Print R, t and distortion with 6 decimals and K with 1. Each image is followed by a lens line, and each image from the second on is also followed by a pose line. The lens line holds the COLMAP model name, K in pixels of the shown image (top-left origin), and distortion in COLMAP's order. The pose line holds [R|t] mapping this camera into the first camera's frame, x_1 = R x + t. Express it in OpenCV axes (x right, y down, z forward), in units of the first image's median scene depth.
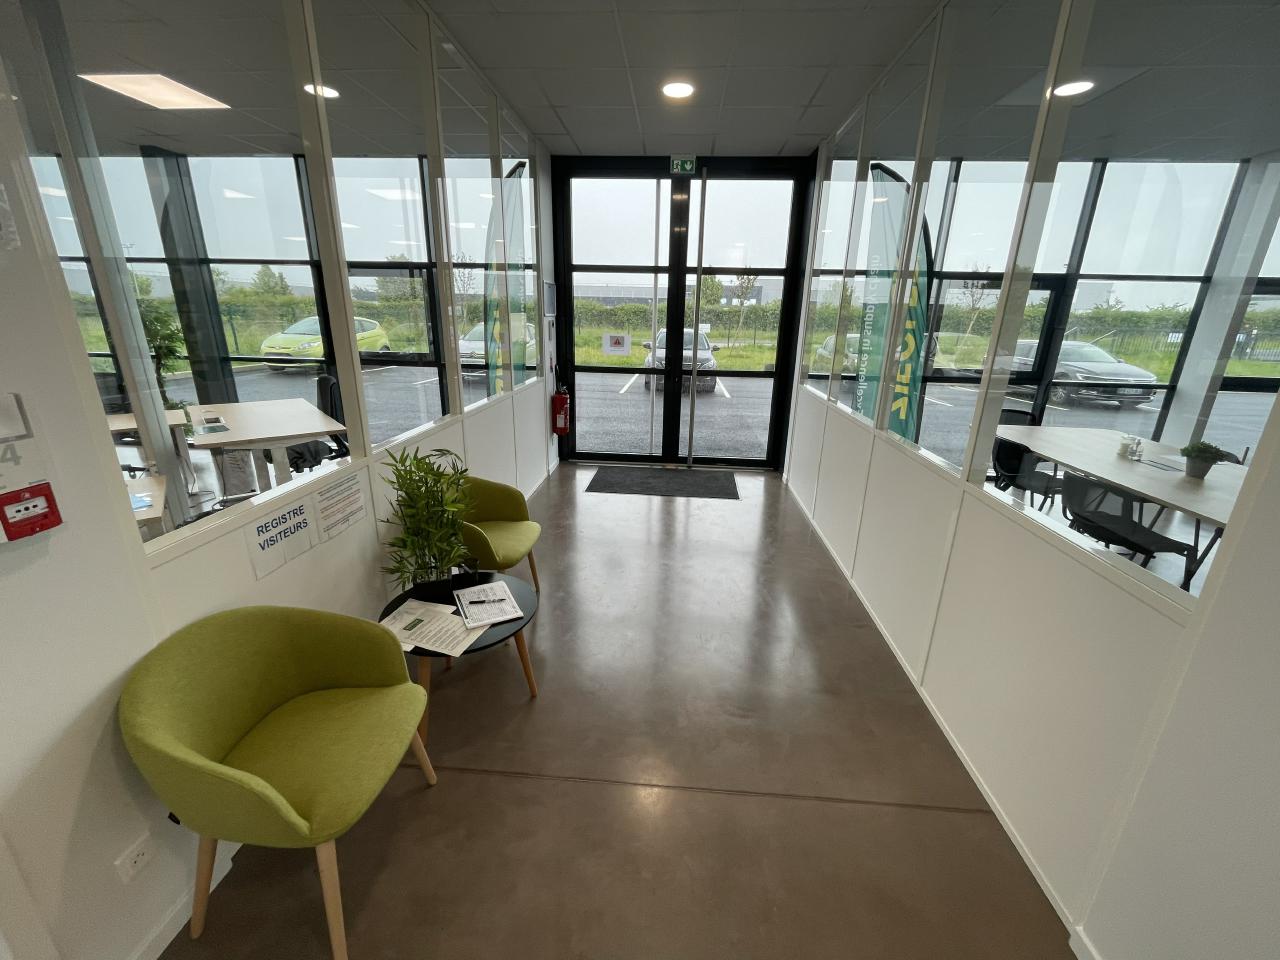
lens RADIAL K [[518.6, 0, 640.0], [0, 518.6, 480.0], [0, 0, 1]] dist [-0.002370, -0.000326]
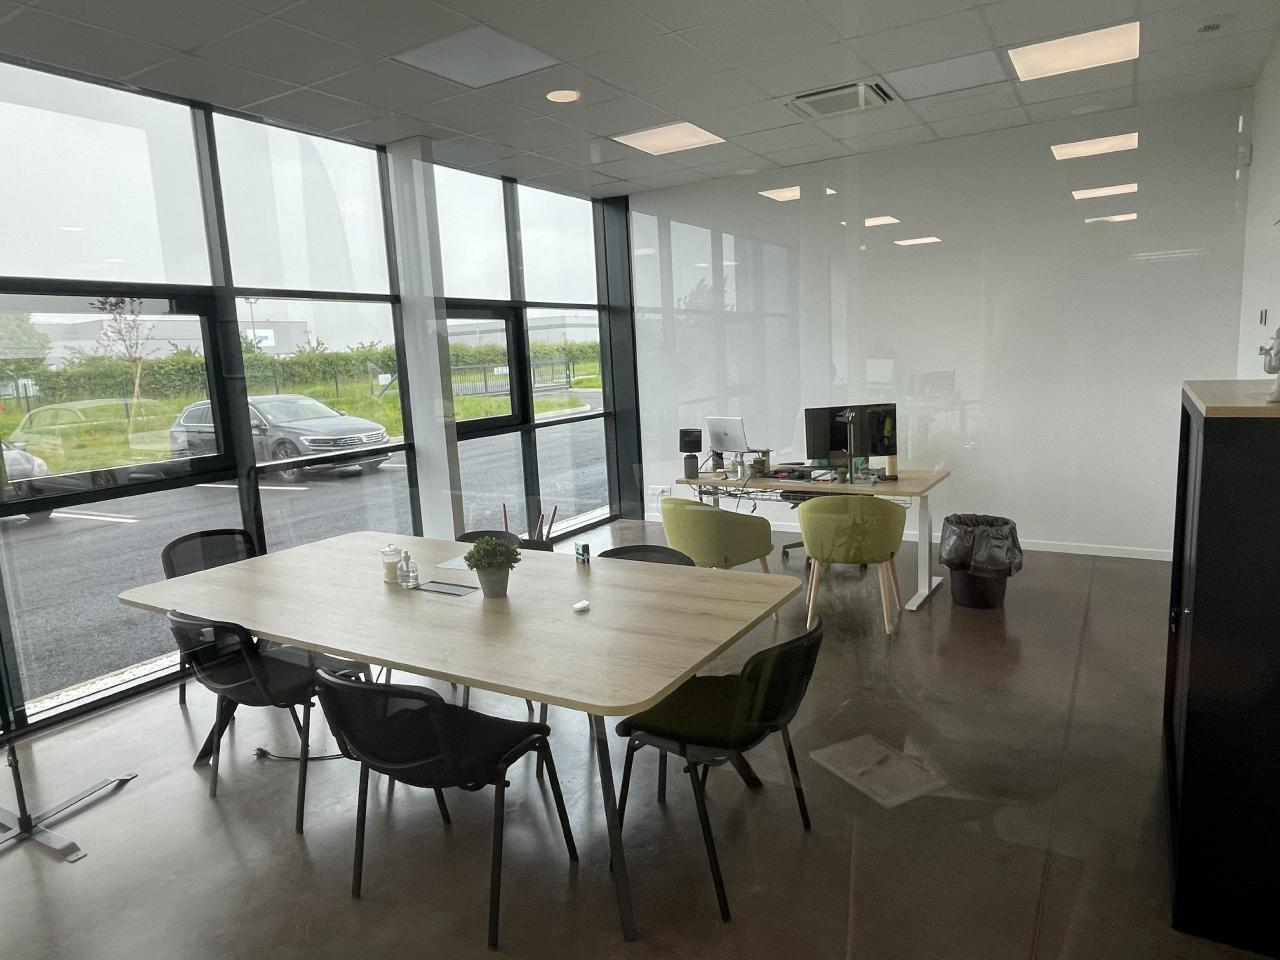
lens RADIAL K [[789.7, 0, 640.0], [0, 789.7, 480.0], [0, 0, 1]] dist [-0.001791, -0.001691]
pose [[0.454191, -0.181238, 0.872275, 0.244594], [0.324952, 0.945339, 0.027217, -0.067236], [-0.829528, 0.271085, 0.488257, 0.245984]]
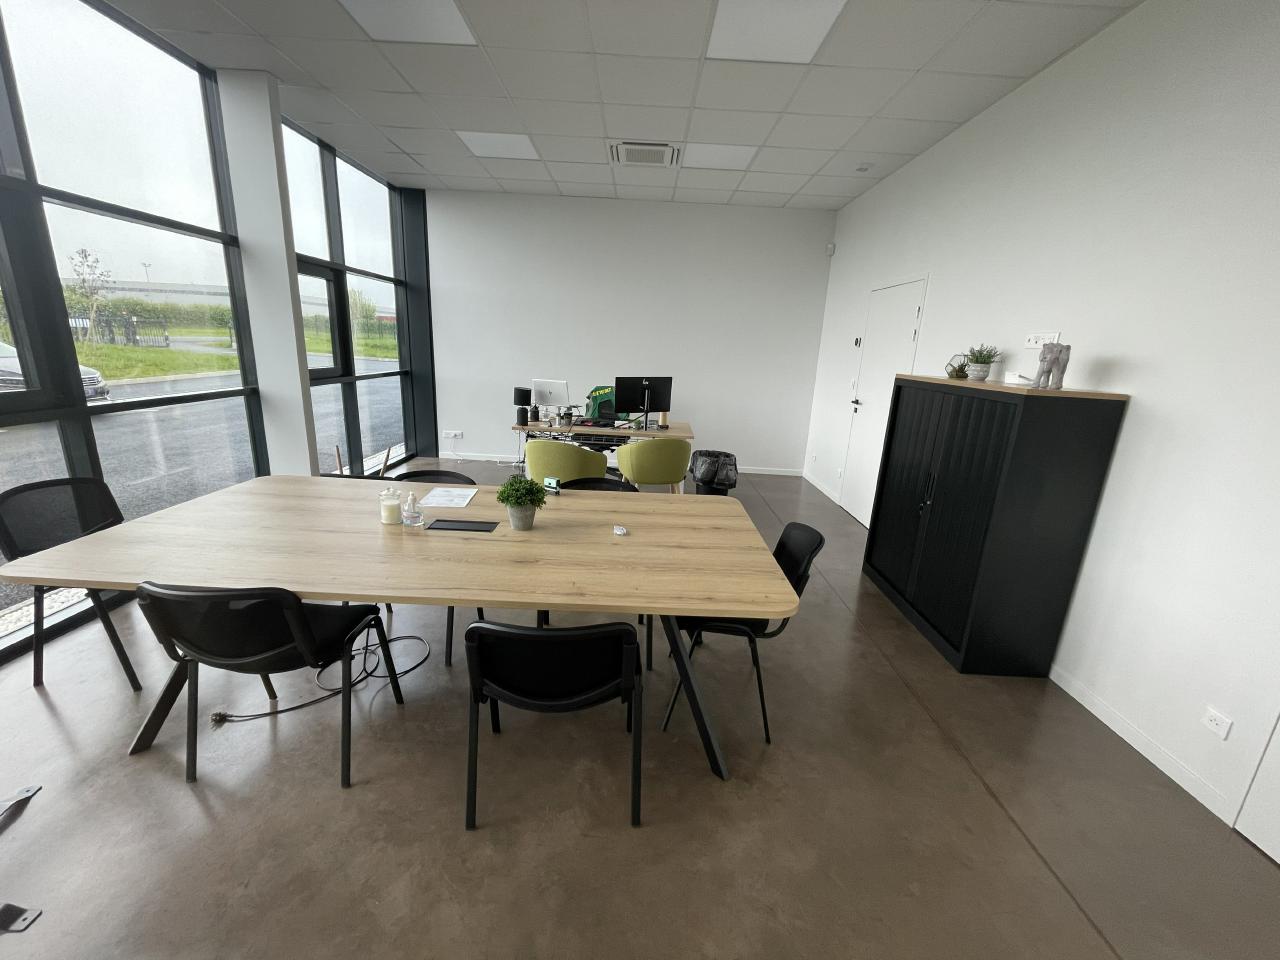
lens RADIAL K [[518.6, 0, 640.0], [0, 518.6, 480.0], [0, 0, 1]] dist [-0.002370, -0.000326]
pose [[-0.064867, -0.276426, 0.958844, 0.281114], [0.253682, 0.924732, 0.283754, -0.139159], [-0.965110, 0.261648, 0.010140, 0.531886]]
